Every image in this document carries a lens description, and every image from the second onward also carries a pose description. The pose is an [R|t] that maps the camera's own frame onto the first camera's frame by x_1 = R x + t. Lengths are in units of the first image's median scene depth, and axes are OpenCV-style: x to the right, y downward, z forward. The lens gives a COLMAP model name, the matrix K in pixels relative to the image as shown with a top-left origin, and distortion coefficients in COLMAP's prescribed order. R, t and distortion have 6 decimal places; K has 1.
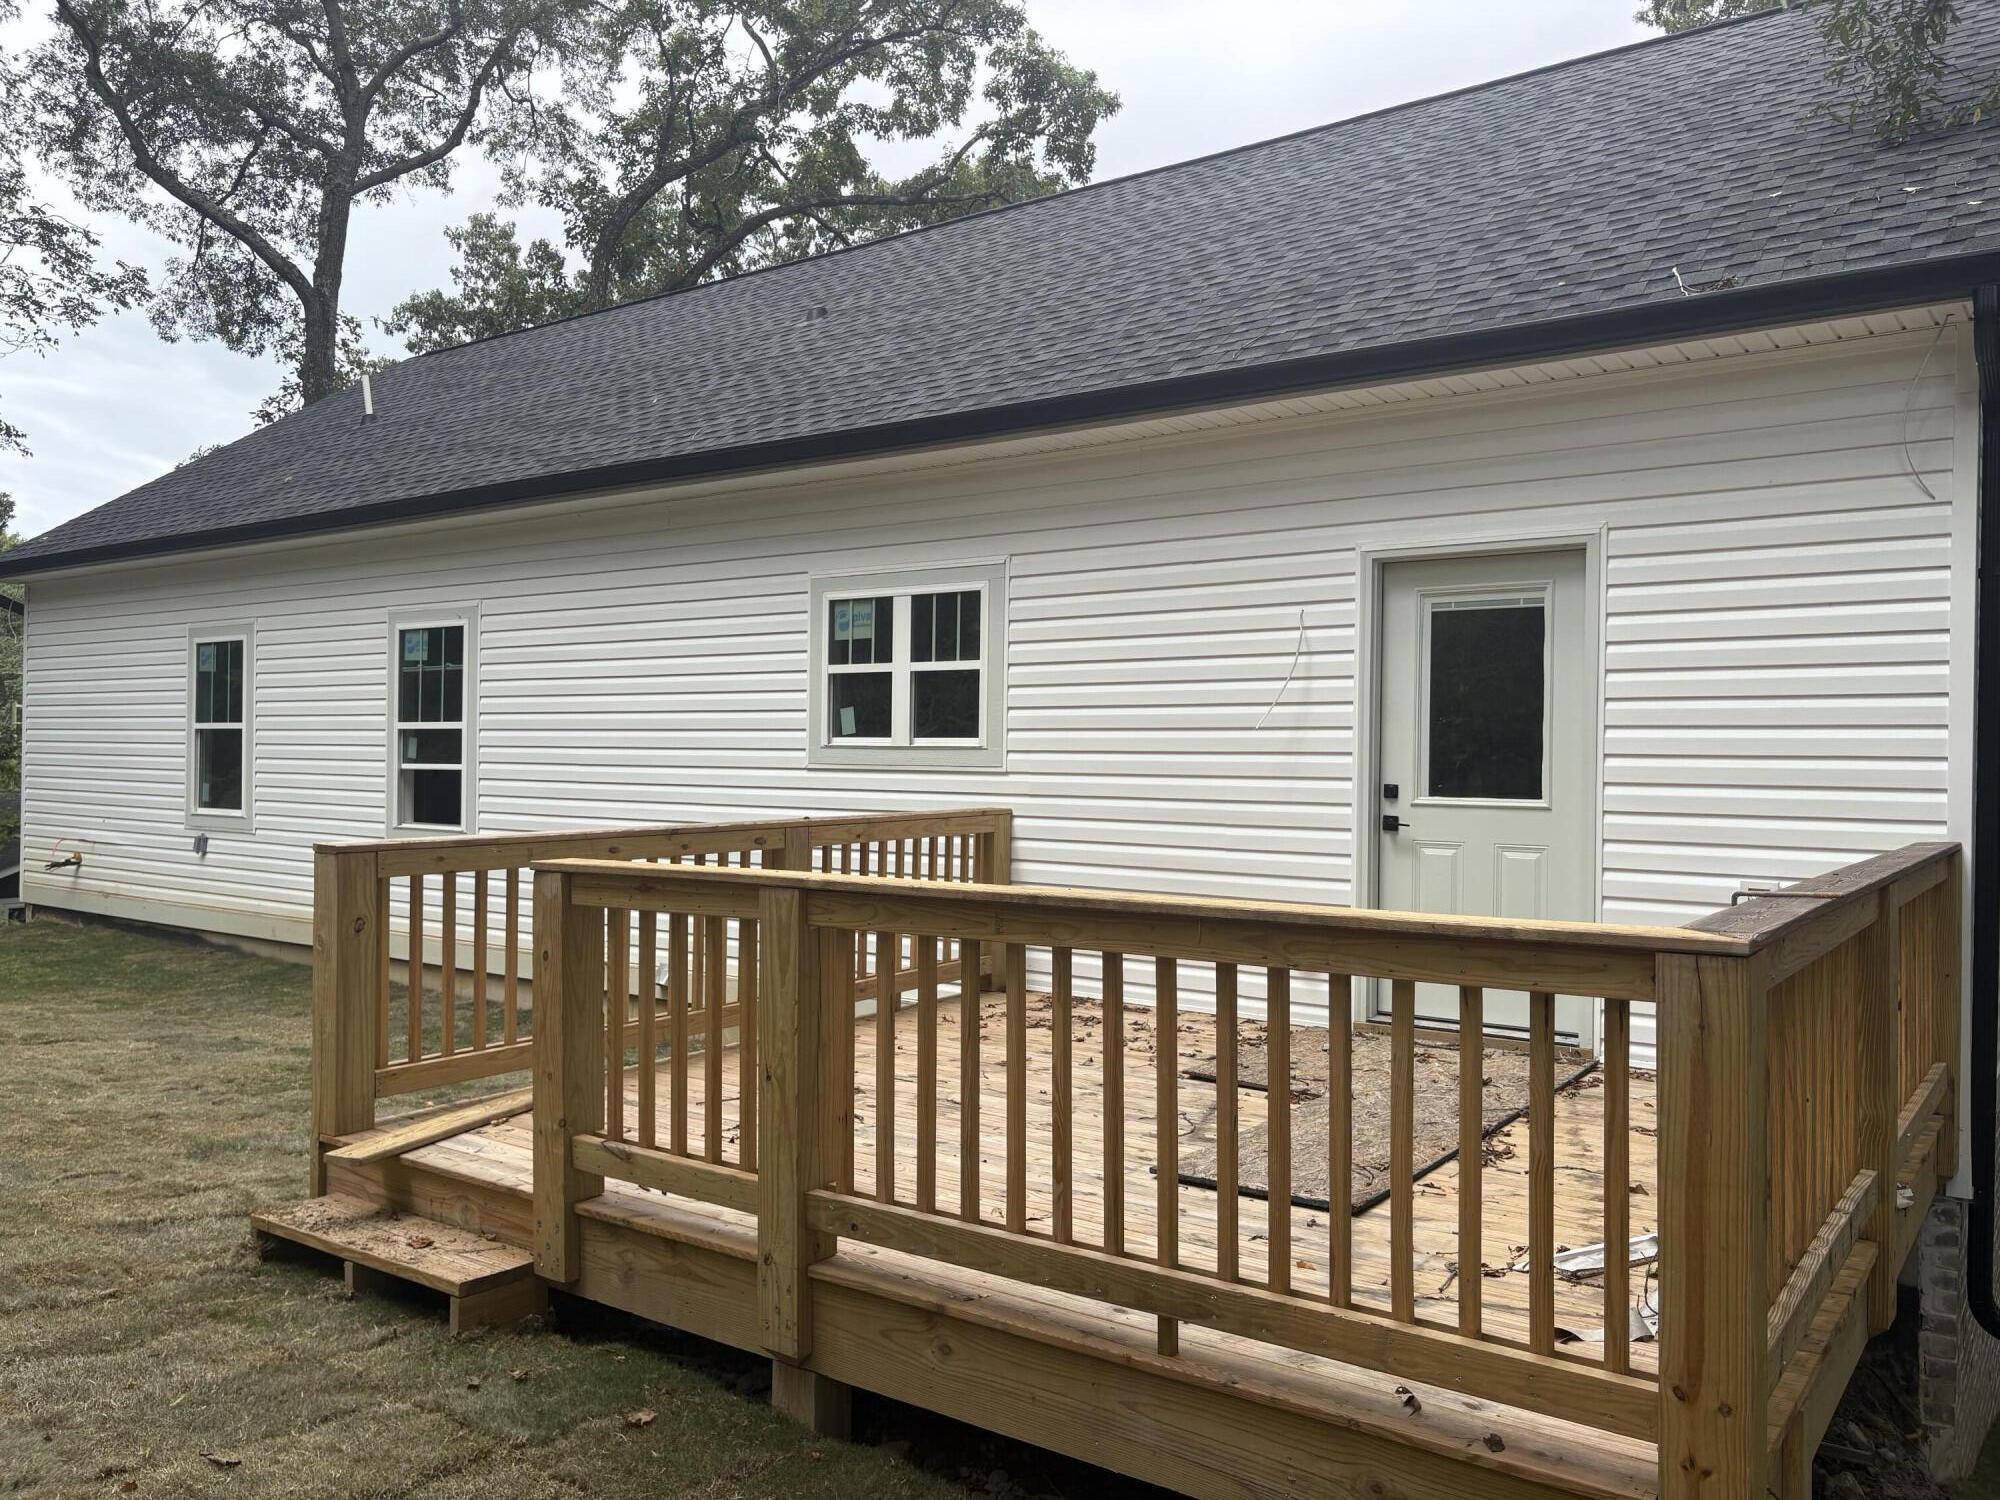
lens RADIAL K [[1513.2, 0, 999.8], [0, 1513.2, 752.8], [0, 0, 1]] dist [0.009174, -0.003897]
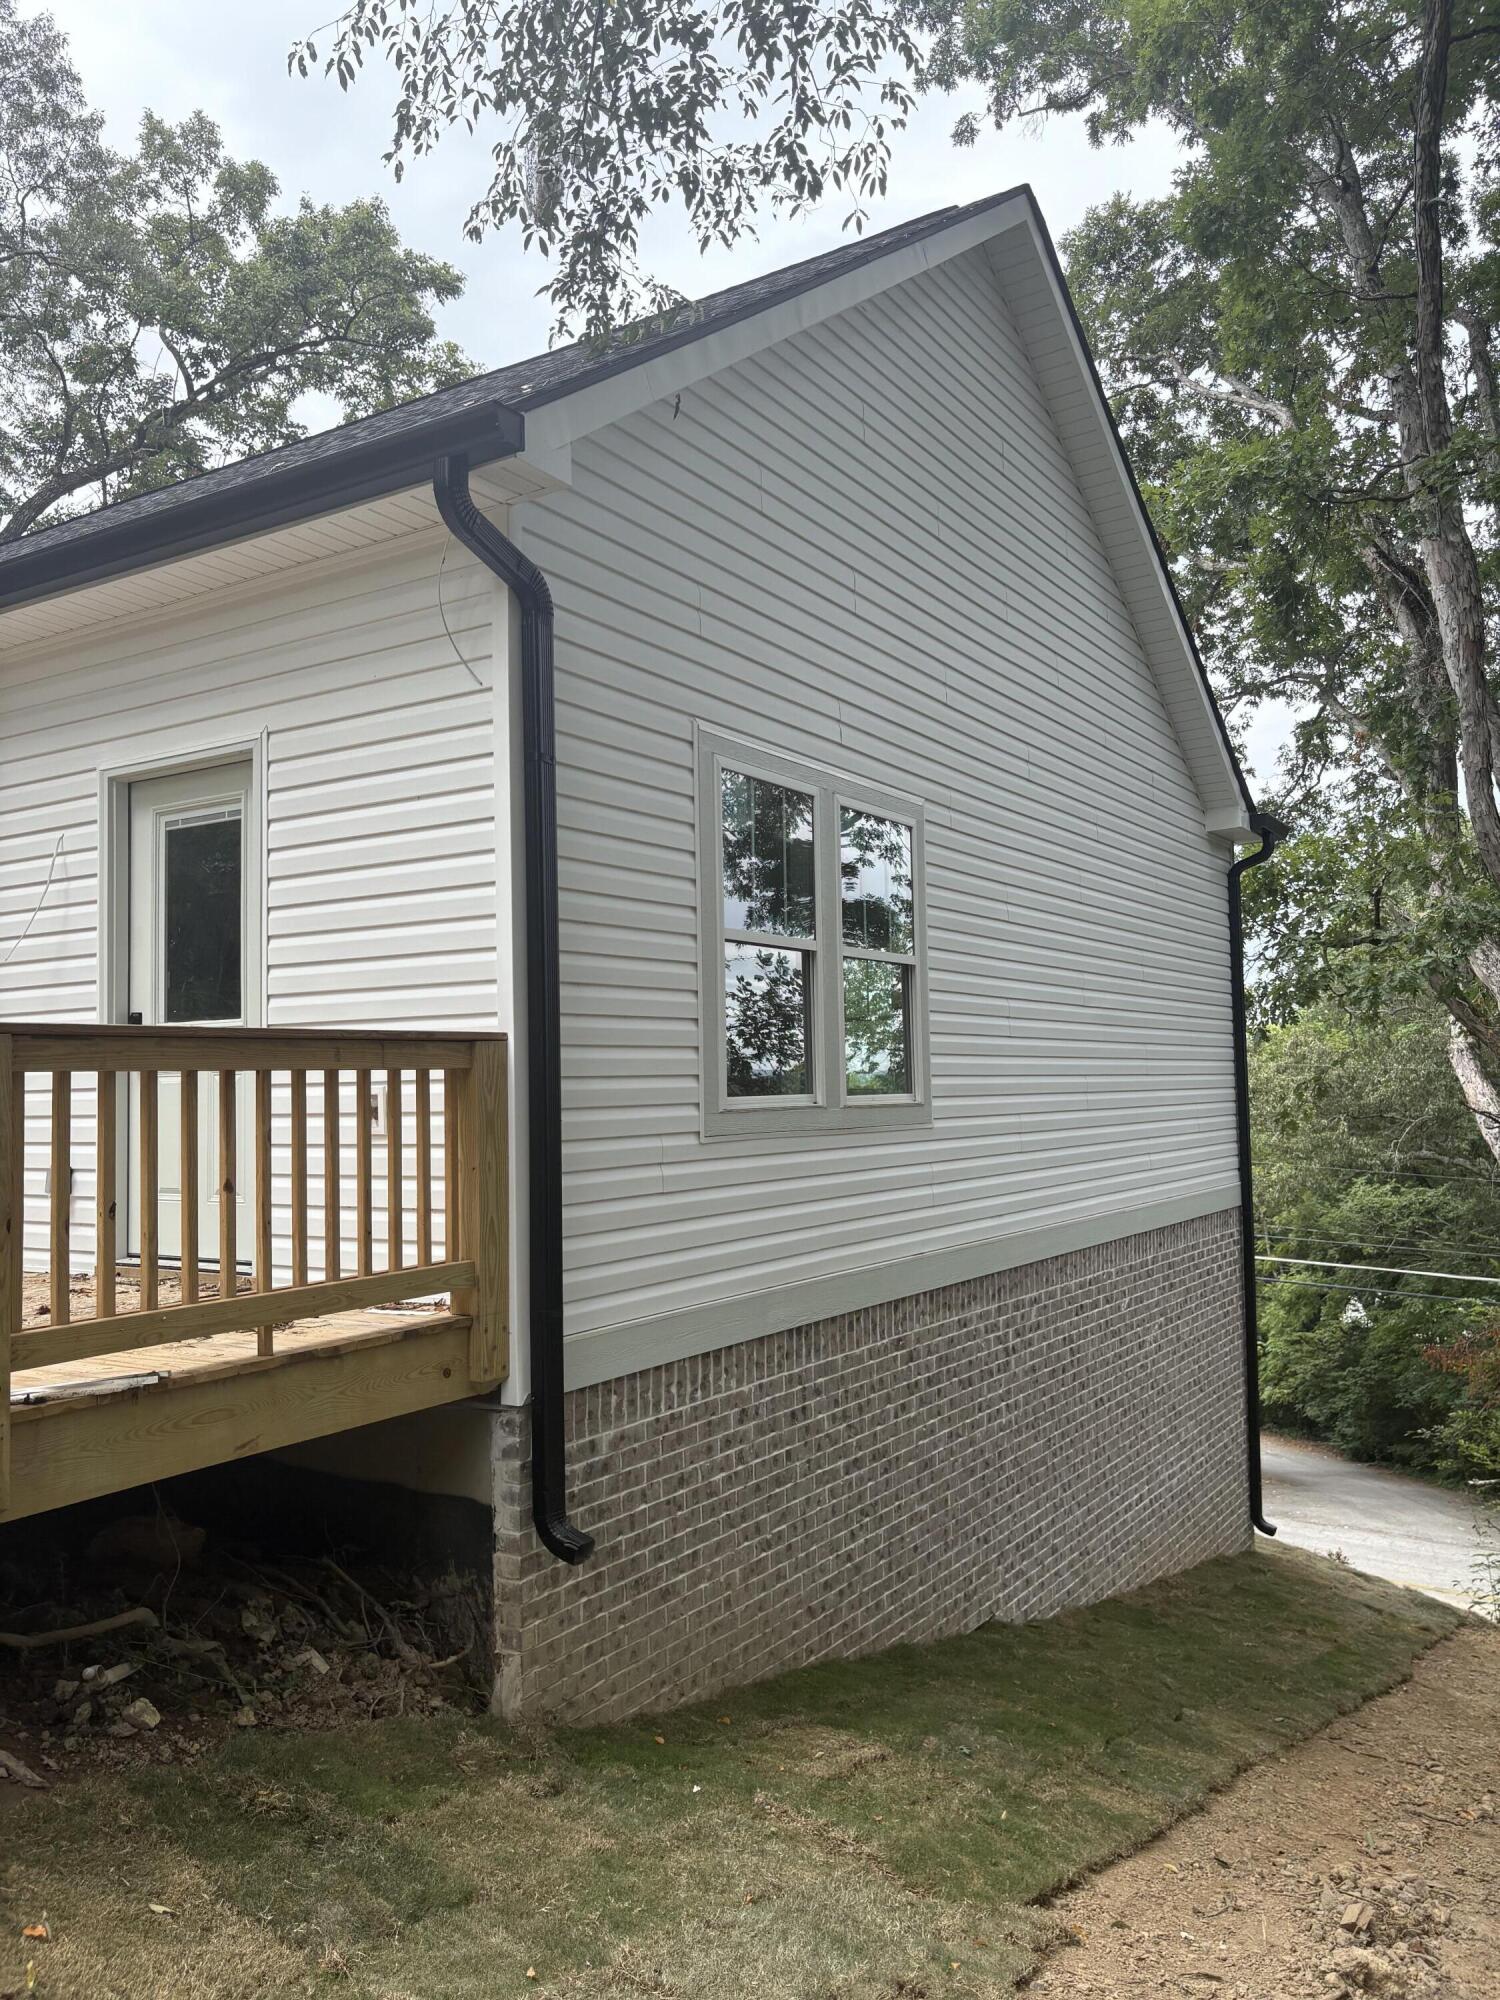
lens RADIAL K [[1513.2, 0, 753.5], [0, 1513.2, 996.4], [0, 0, 1]] dist [0.009174, -0.003897]
pose [[0.996928, -0.025934, 0.073901, 0.358867], [0.029897, 0.998146, -0.053022, 0.045219], [-0.072389, 0.055069, 0.995855, 0.013044]]
